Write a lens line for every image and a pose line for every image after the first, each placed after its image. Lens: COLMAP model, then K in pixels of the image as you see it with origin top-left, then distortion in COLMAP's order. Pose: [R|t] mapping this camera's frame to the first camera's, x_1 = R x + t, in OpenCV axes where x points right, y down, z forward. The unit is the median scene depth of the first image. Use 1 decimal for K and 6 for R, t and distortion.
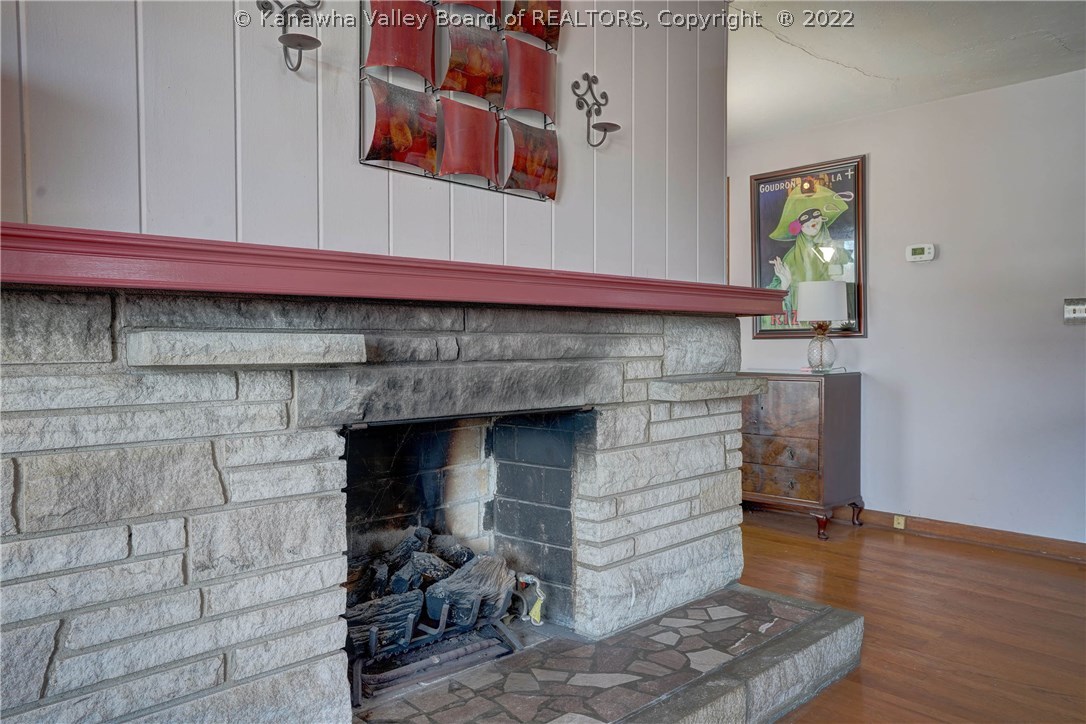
lens RADIAL K [[788.4, 0, 544.8], [0, 788.4, 363.7], [0, 0, 1]] dist [0.007541, 0.004367]
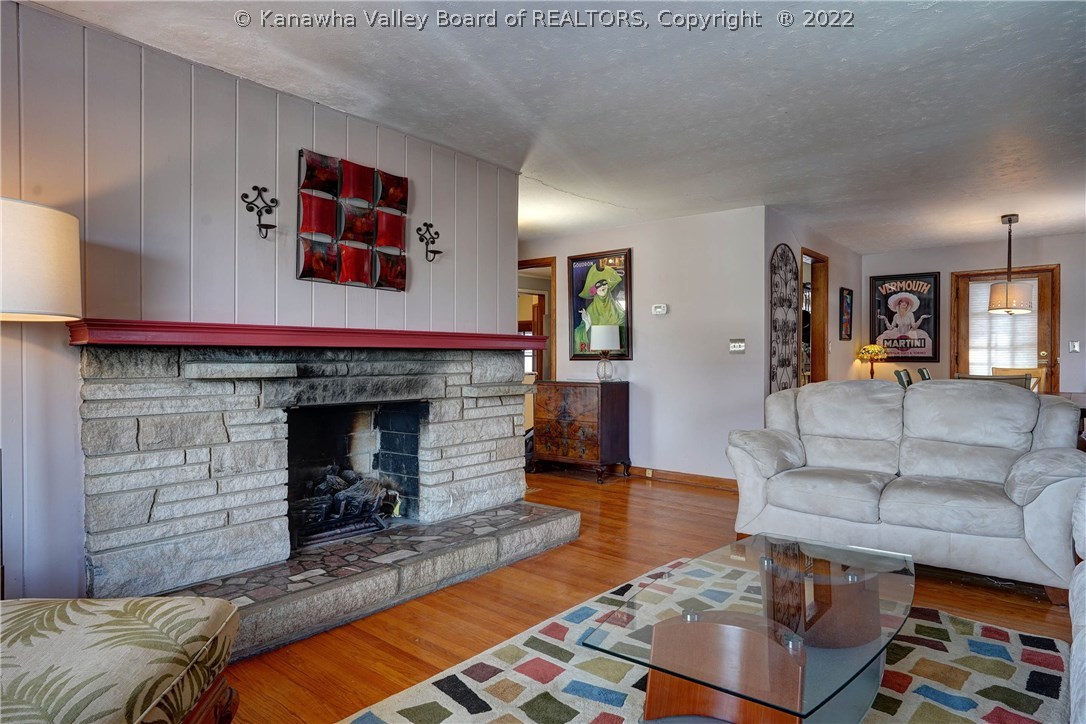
lens RADIAL K [[631.4, 0, 541.2], [0, 631.4, 364.1], [0, 0, 1]] dist [-0.027748, 0.000697]
pose [[0.995486, 0.003189, 0.094850, 0.203792], [-0.001669, 0.999869, -0.016109, -0.007226], [-0.094889, 0.015878, 0.995361, -0.568328]]
